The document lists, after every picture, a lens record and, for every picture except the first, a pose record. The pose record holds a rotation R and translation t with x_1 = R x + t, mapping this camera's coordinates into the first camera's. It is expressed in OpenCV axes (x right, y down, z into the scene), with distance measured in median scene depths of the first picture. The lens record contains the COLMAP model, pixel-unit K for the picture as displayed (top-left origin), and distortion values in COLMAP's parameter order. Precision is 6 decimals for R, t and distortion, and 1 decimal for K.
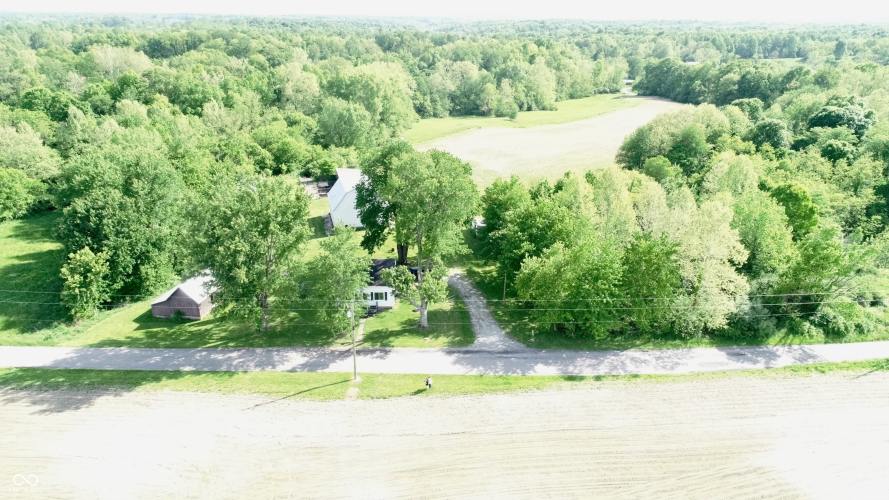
lens RADIAL K [[598.2, 0, 445.5], [0, 598.2, 247.8], [0, 0, 1]] dist [0.011721, -0.010376]
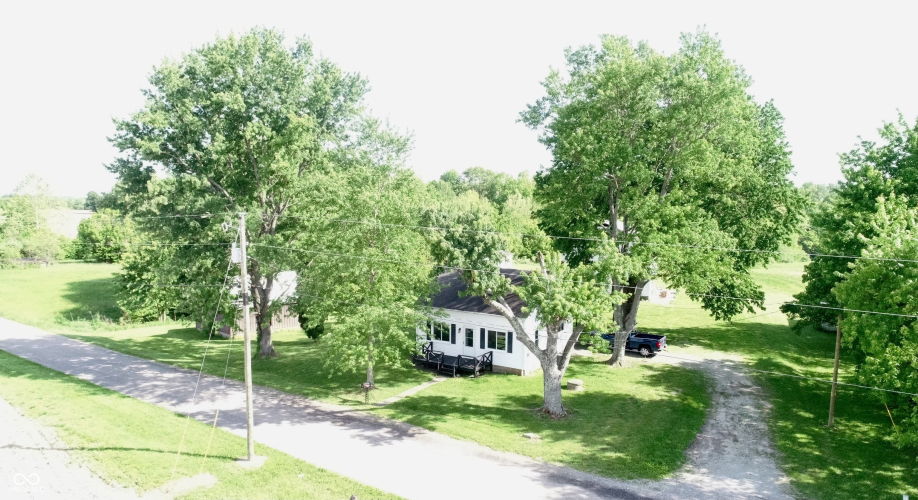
lens RADIAL K [[619.3, 0, 458.7], [0, 619.3, 252.4], [0, 0, 1]] dist [-0.005775, 0.006298]
pose [[0.822125, 0.044297, -0.567582, 0.131206], [-0.207216, 0.951866, -0.225858, 0.134629], [0.530257, 0.303295, 0.791732, 0.627309]]
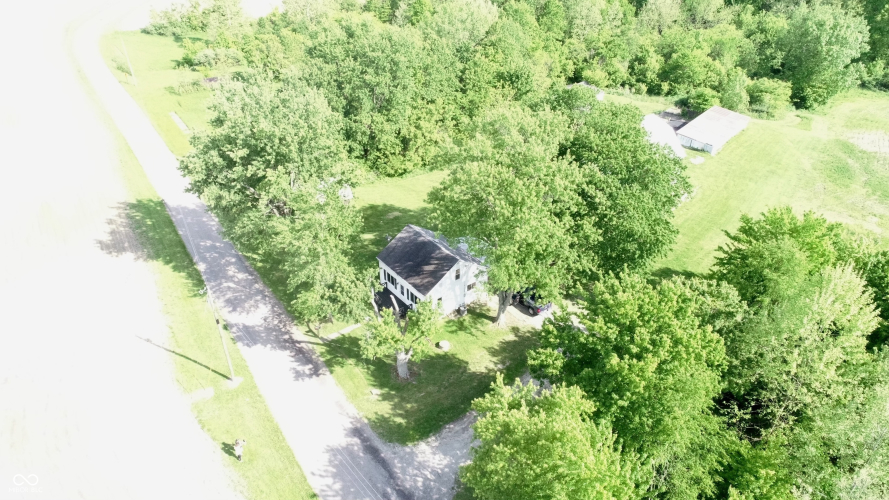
lens RADIAL K [[598.2, 0, 444.6], [0, 598.2, 252.1], [0, 0, 1]] dist [0.011721, -0.010376]
pose [[0.569783, 0.435174, -0.697116, 0.384232], [-0.300457, 0.899869, 0.316166, -0.205131], [0.764901, 0.029307, 0.643481, 0.607837]]
